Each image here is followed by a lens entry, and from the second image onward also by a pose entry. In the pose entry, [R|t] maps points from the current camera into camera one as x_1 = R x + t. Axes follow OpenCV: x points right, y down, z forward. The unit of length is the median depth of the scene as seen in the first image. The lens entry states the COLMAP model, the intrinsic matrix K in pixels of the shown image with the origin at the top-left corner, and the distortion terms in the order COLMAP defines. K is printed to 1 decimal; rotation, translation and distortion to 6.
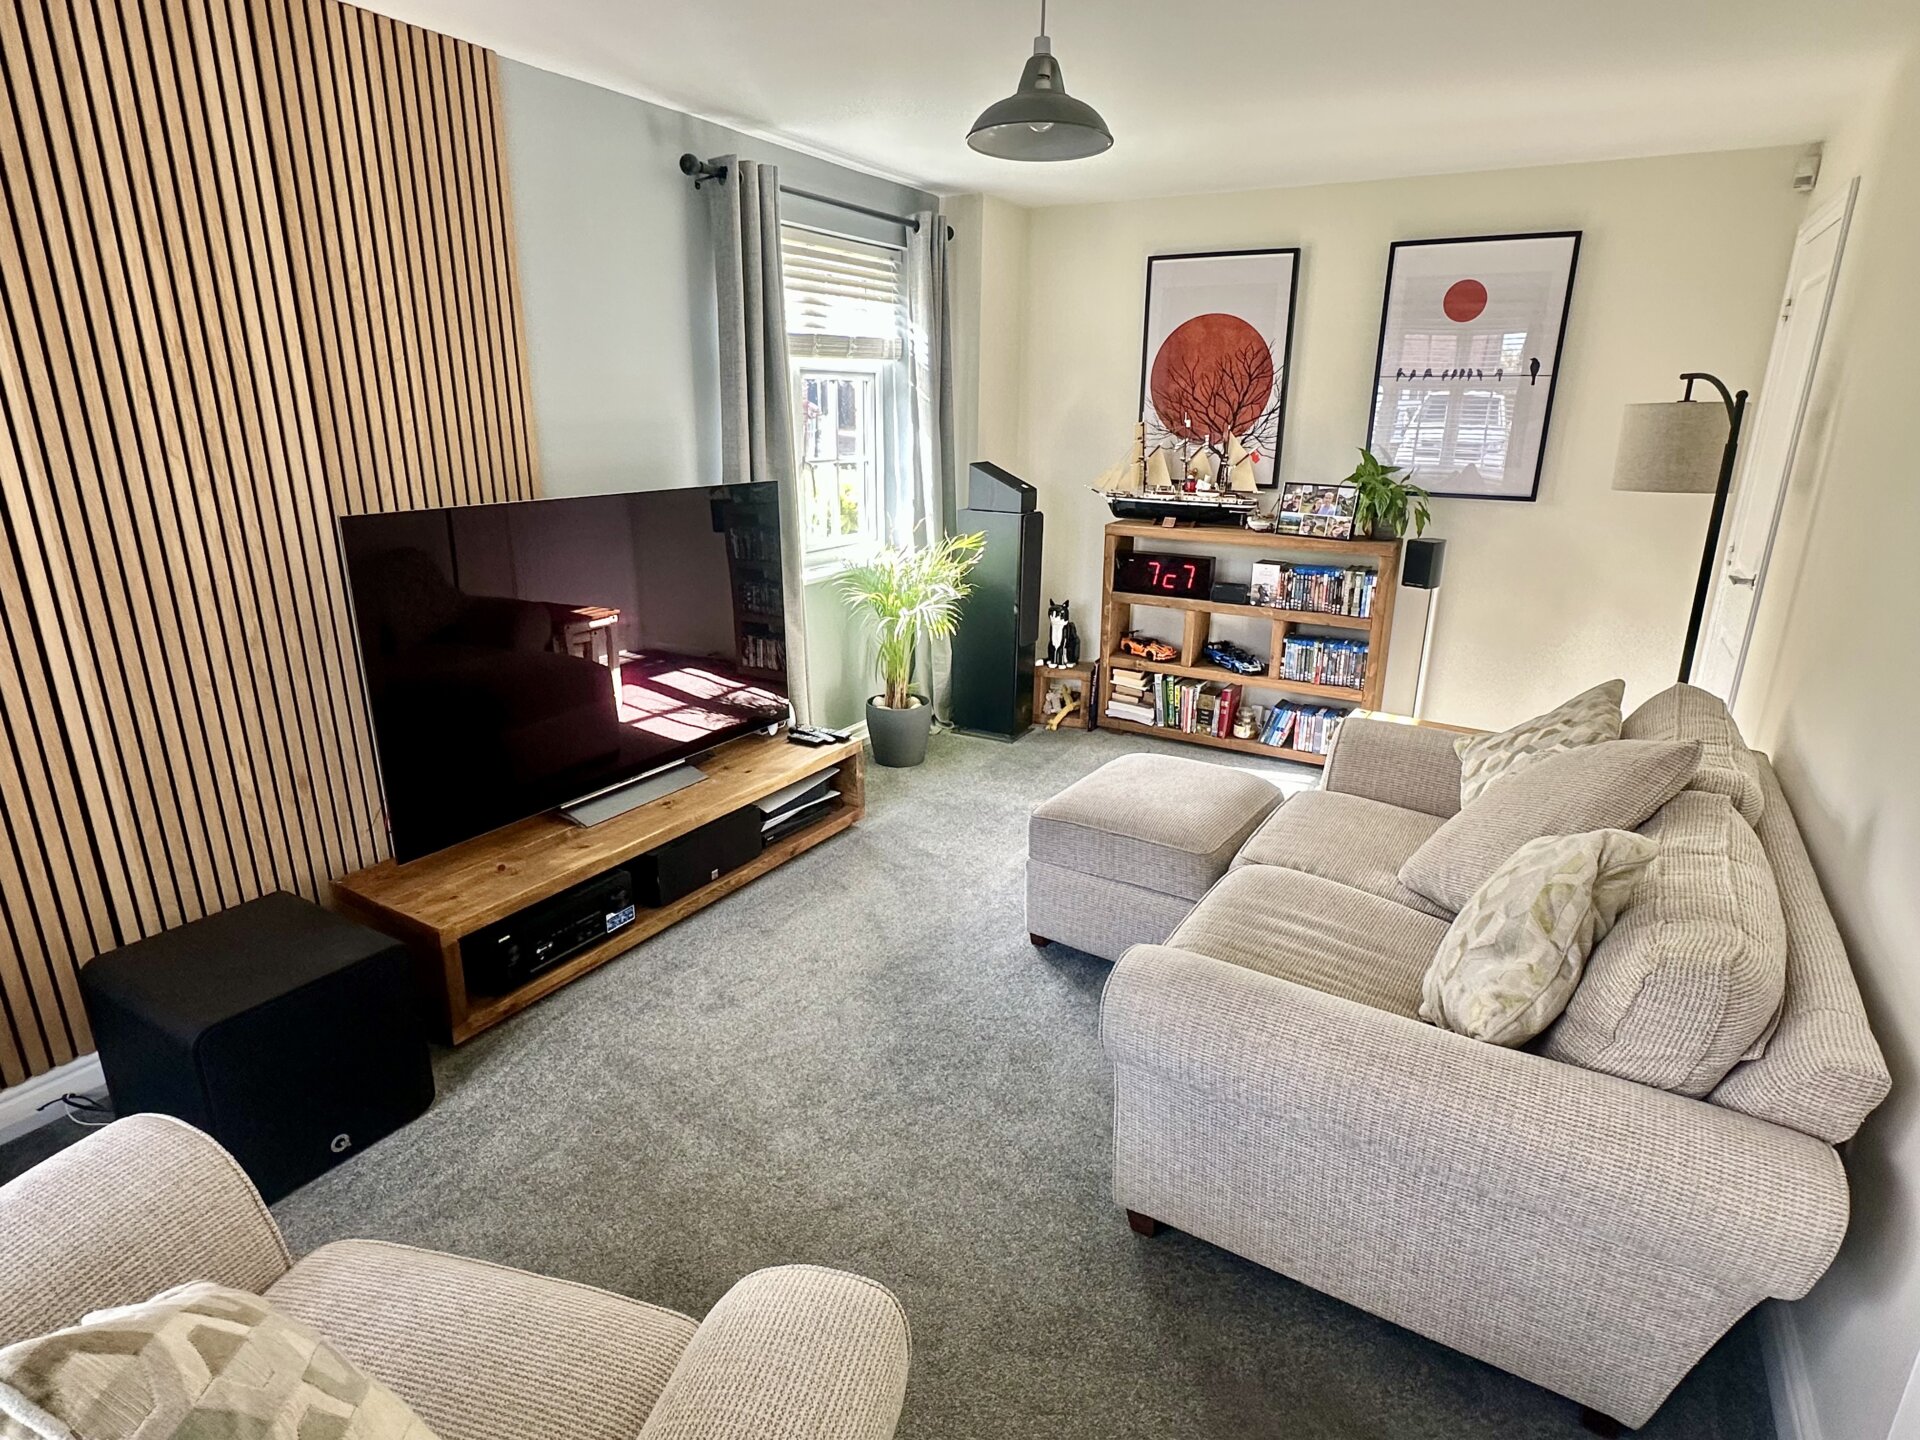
lens RADIAL K [[1011.2, 0, 955.2], [0, 1011.2, 713.2], [0, 0, 1]] dist [0.000104, 0.000055]
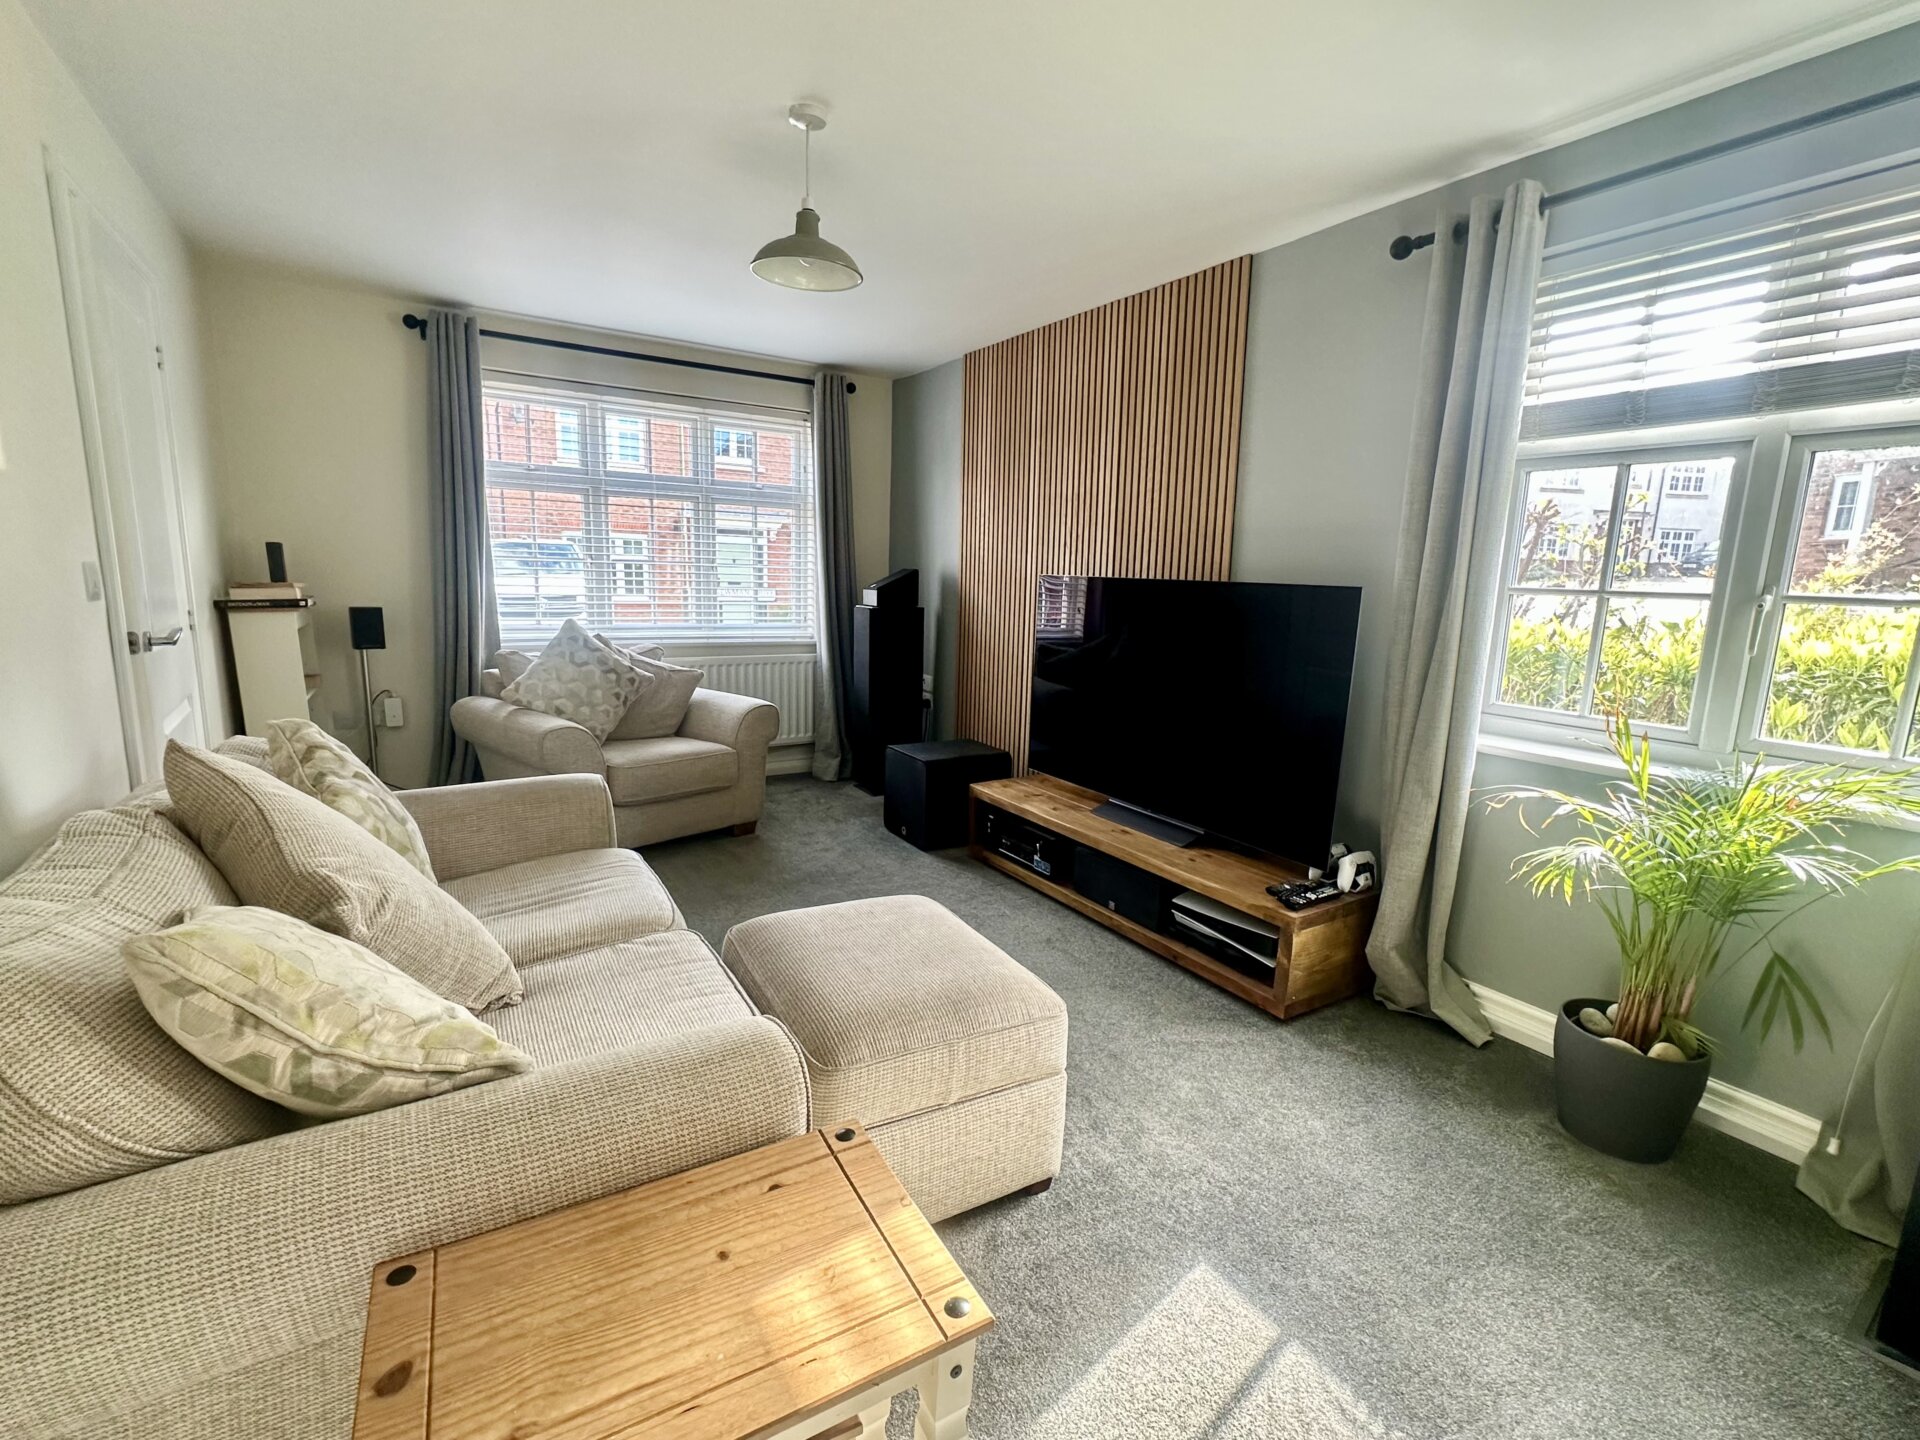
lens RADIAL K [[876.2, 0, 956.5], [0, 876.2, 722.0], [0, 0, 1]] dist [-0.000967, -0.000055]
pose [[-0.456757, 0.132285, -0.879701, 0.702497], [-0.291019, 0.912251, 0.288282, -0.270766], [0.840643, 0.387685, -0.378179, 1.165771]]
